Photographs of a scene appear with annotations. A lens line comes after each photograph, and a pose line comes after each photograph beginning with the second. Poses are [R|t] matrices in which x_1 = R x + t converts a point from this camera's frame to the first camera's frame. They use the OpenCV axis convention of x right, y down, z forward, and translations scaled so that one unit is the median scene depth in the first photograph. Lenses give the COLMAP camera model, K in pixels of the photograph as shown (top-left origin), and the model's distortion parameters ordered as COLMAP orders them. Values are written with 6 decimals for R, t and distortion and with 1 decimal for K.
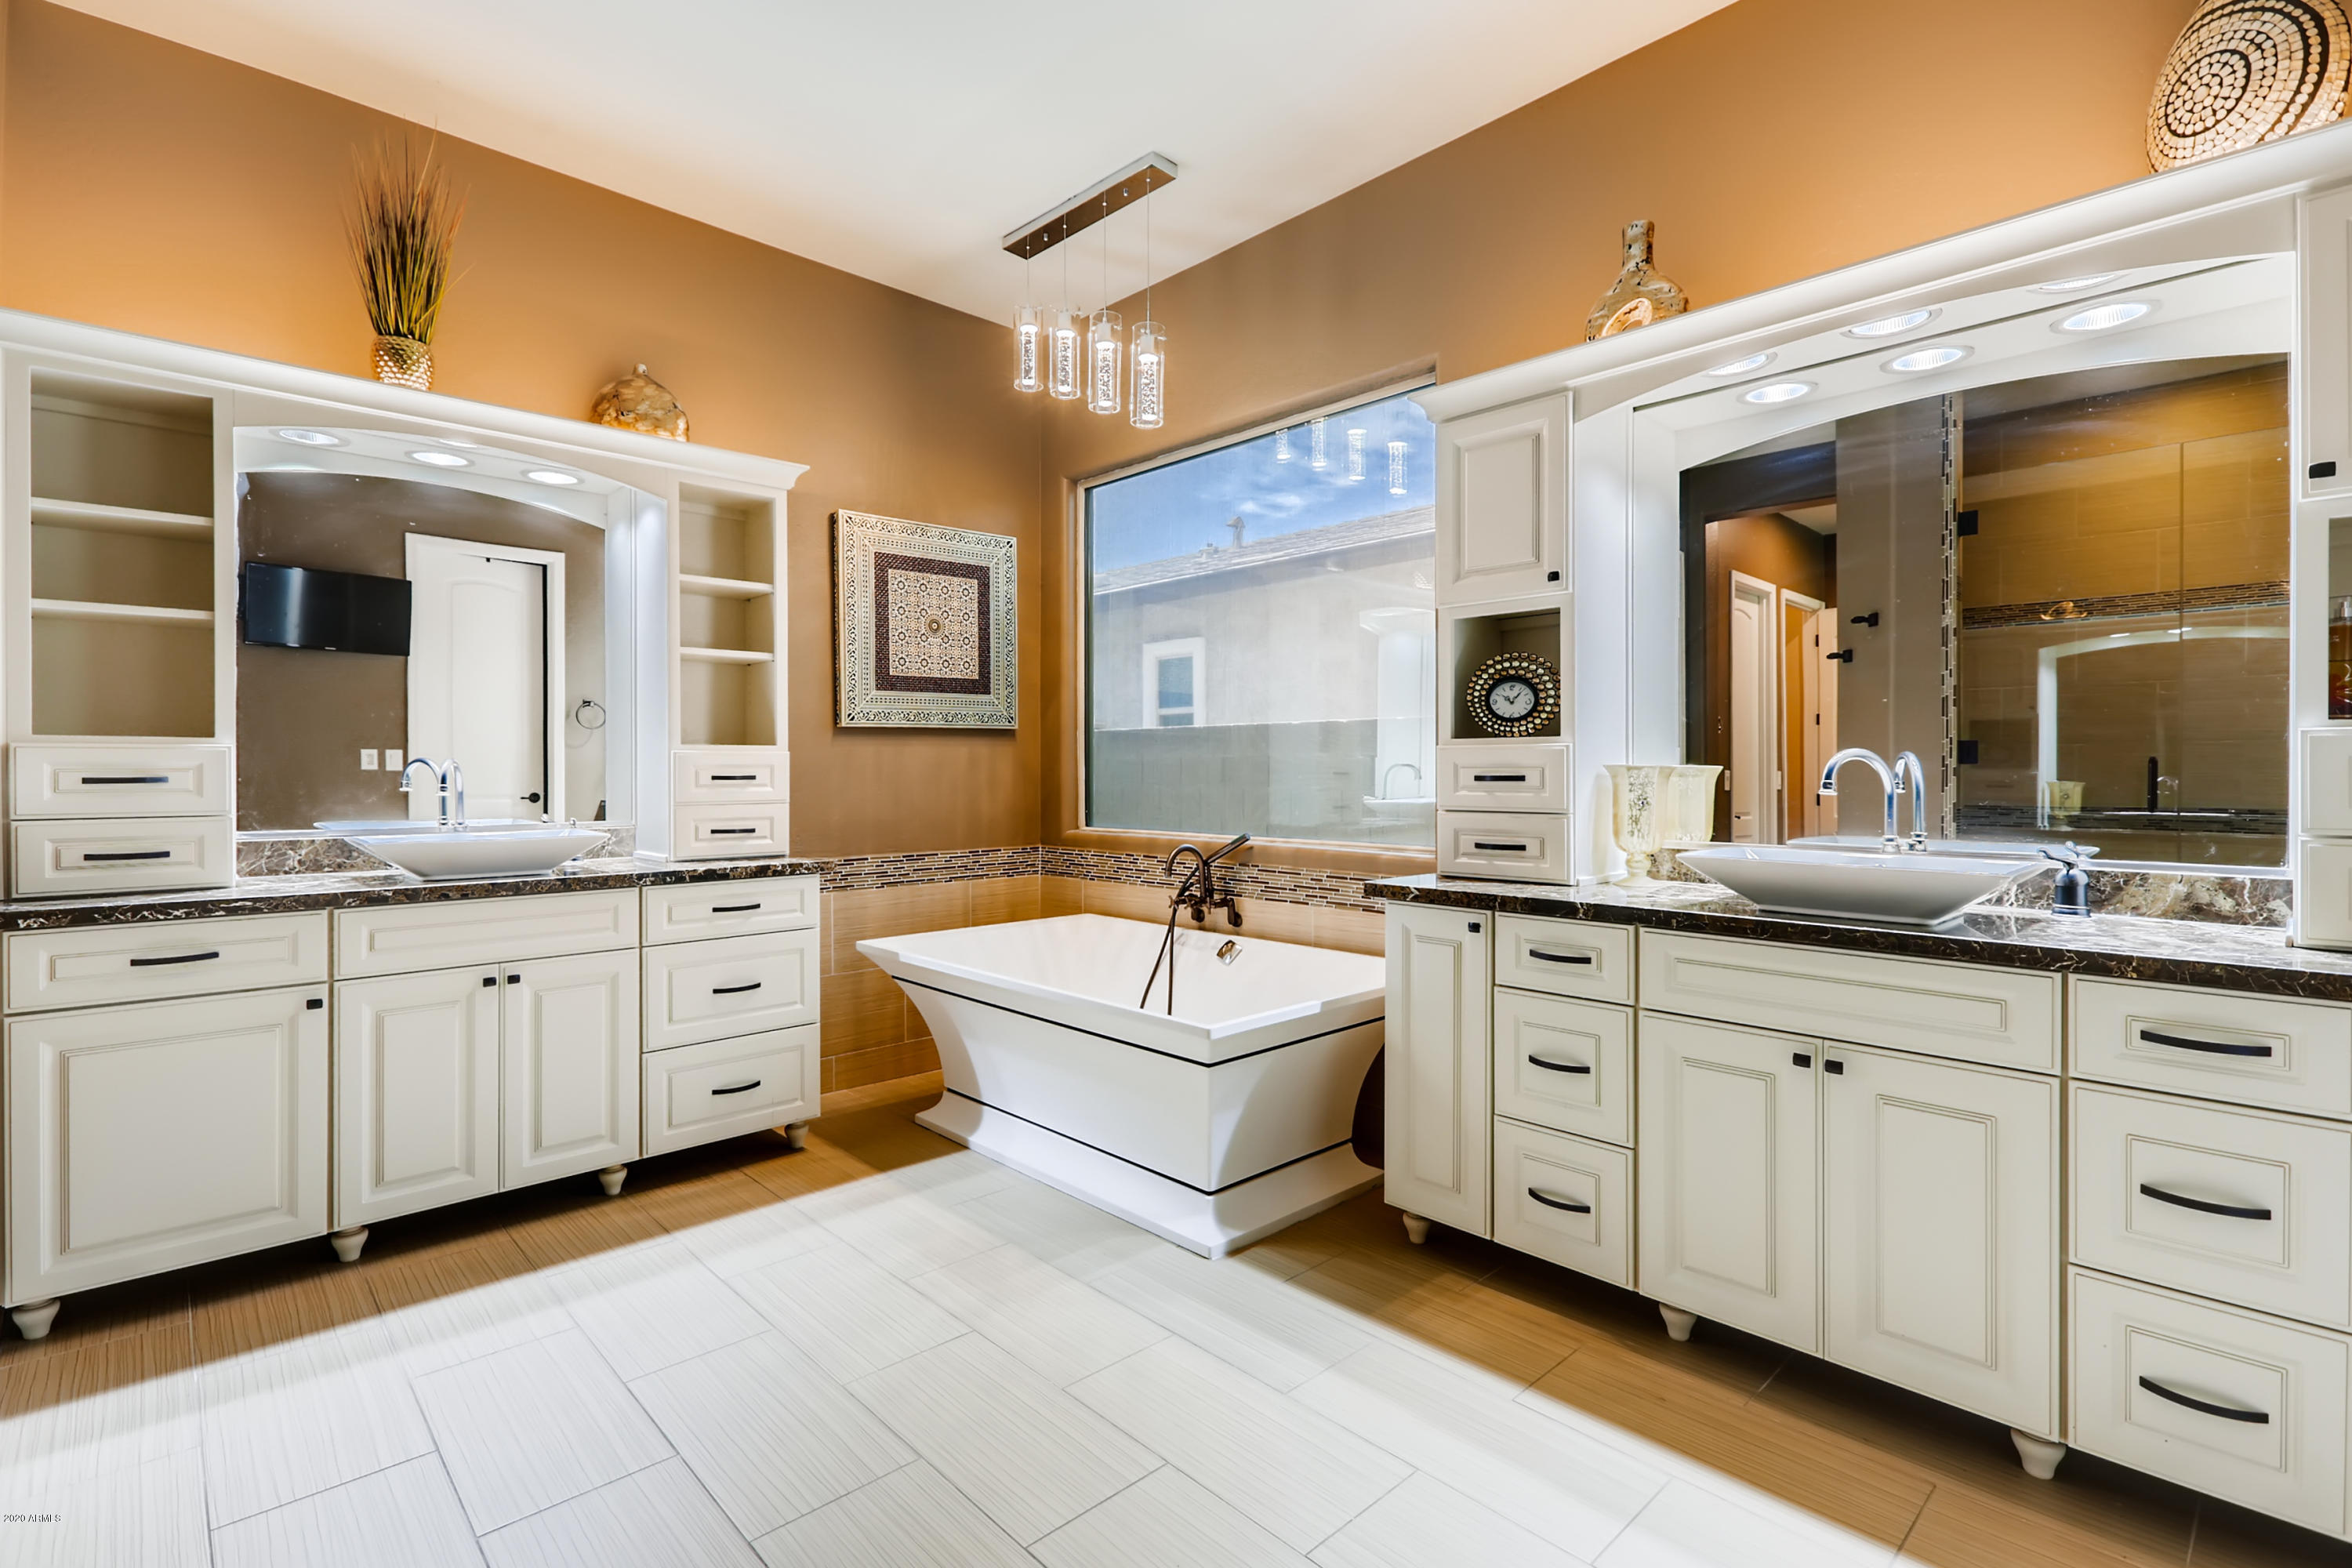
lens RADIAL K [[1078.1, 0, 1173.3], [0, 1078.1, 774.8], [0, 0, 1]] dist [0.014959, -0.002315]
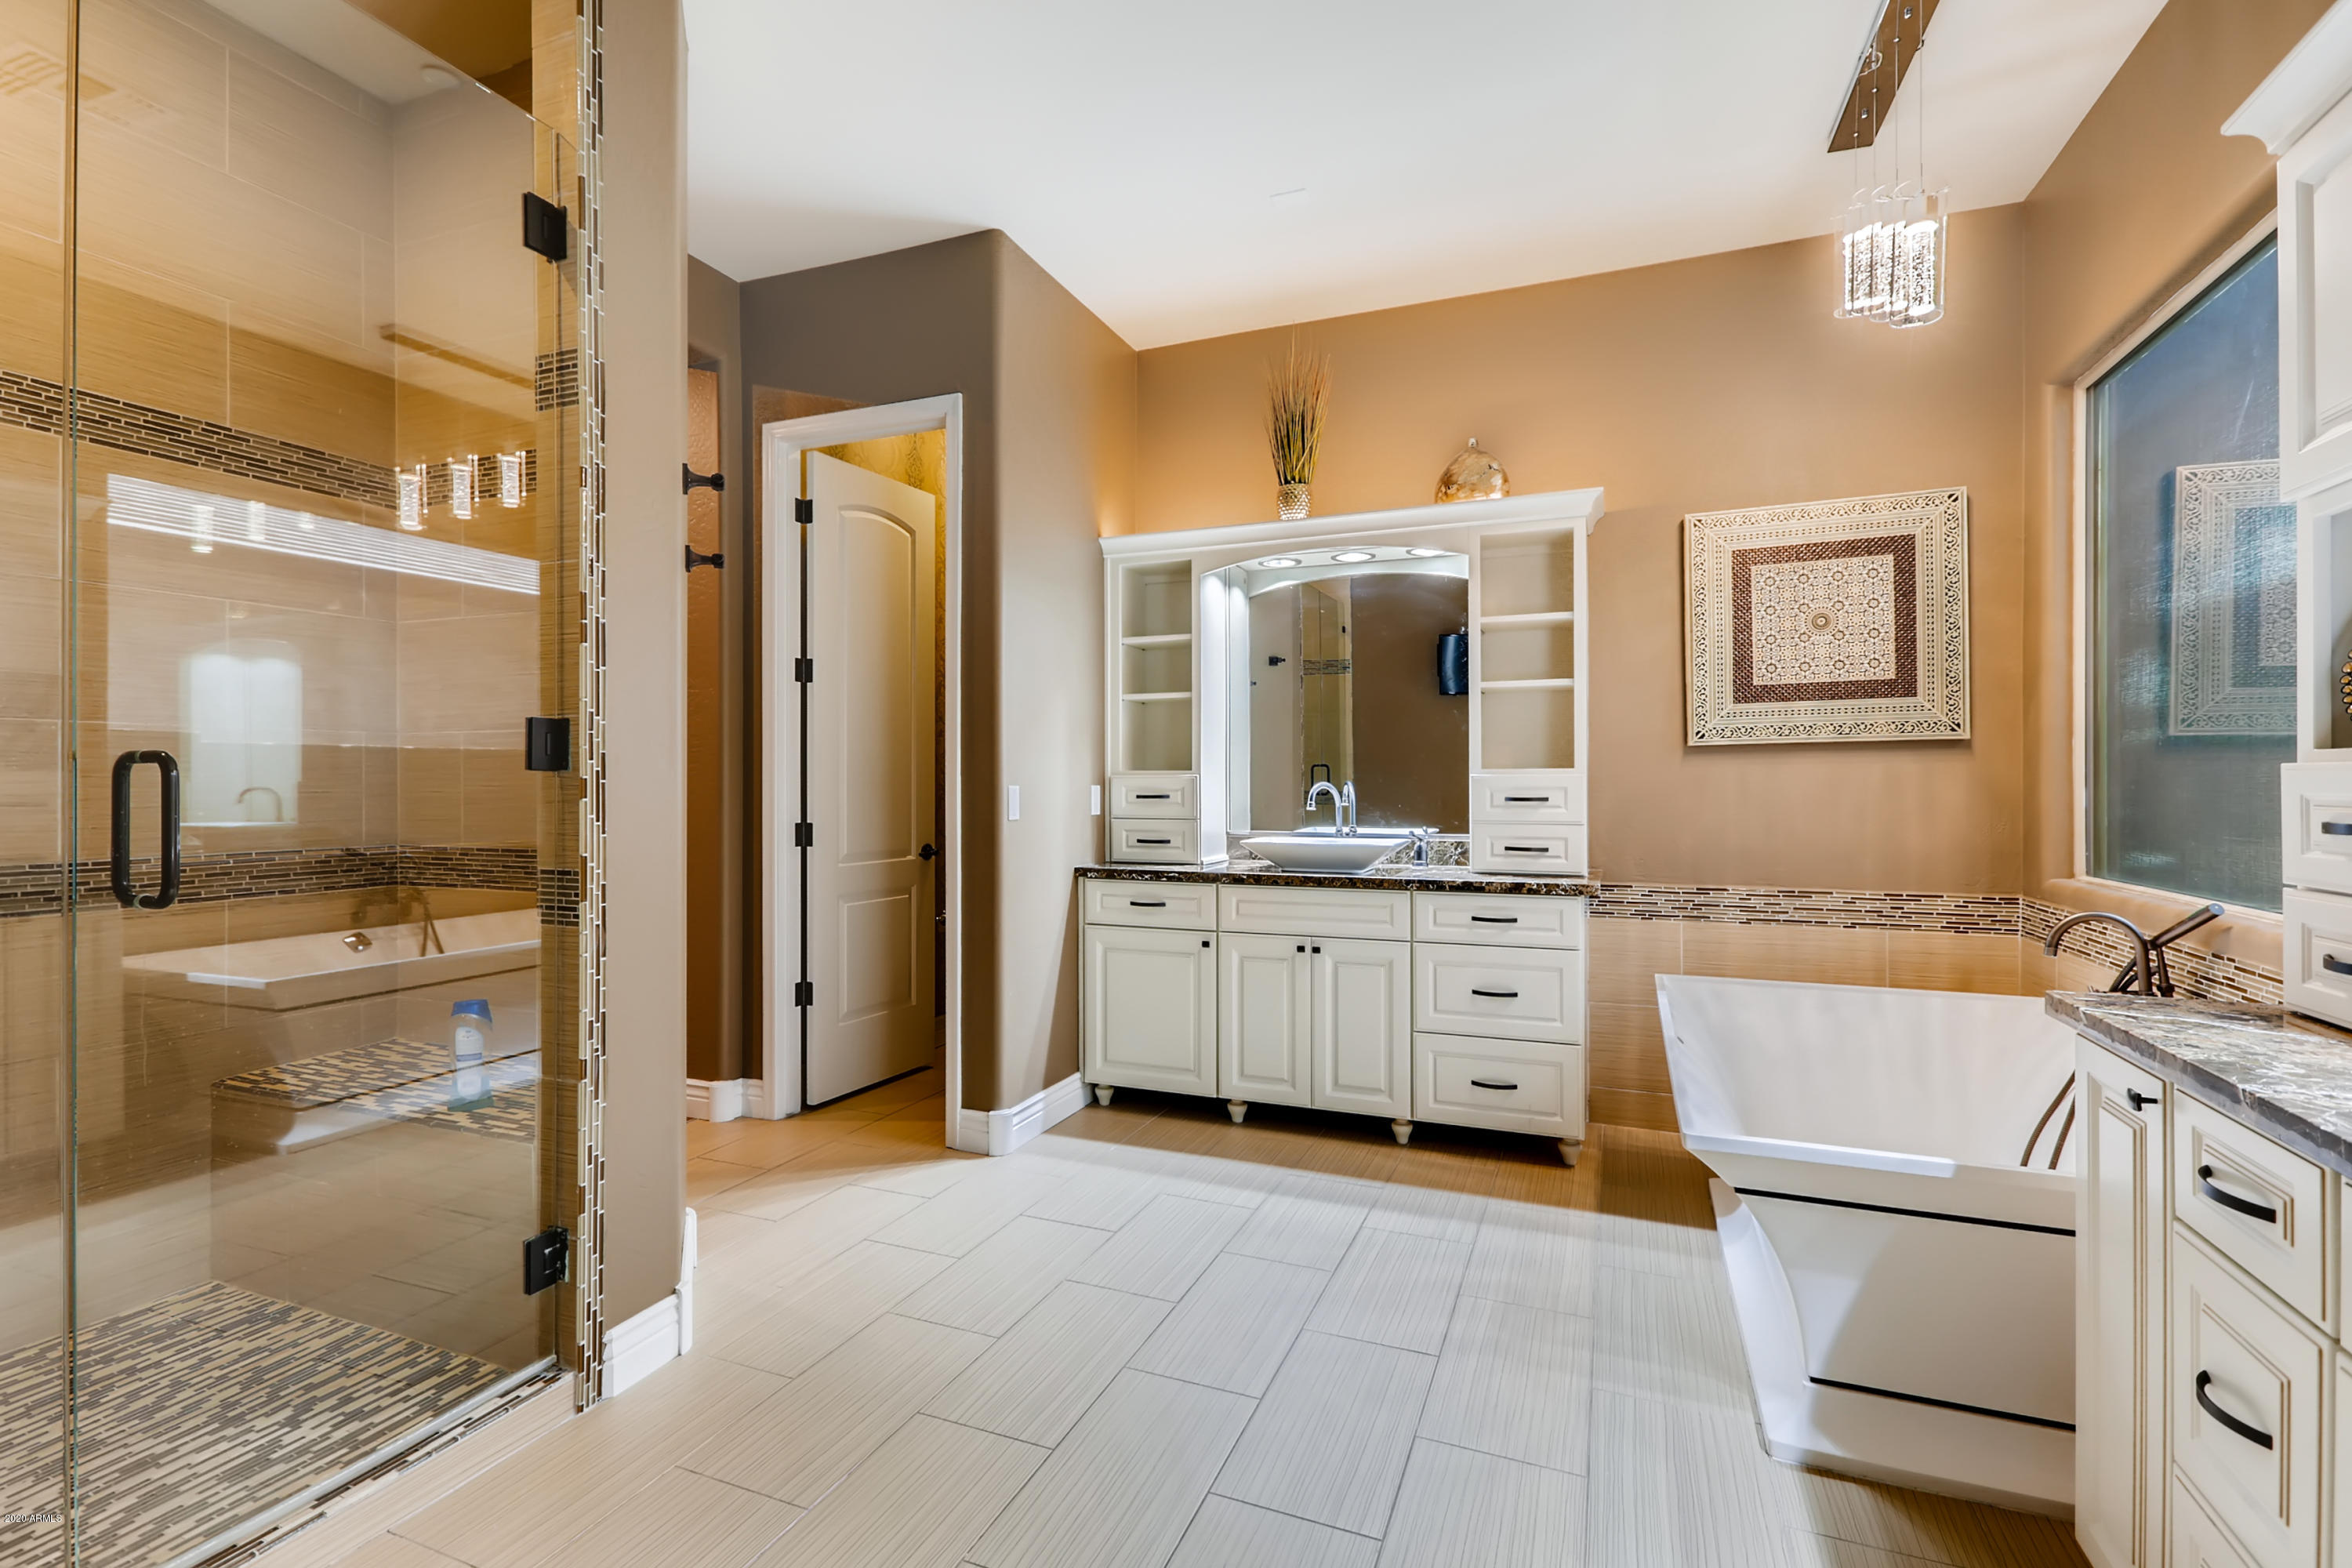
lens RADIAL K [[1078.1, 0, 1180.2], [0, 1078.1, 782.0], [0, 0, 1]] dist [0.014959, -0.002315]
pose [[0.419448, 0.001369, -0.907778, 0.407737], [-0.004035, 0.999992, -0.000356, -0.012338], [0.907770, 0.003812, 0.419450, 0.232653]]
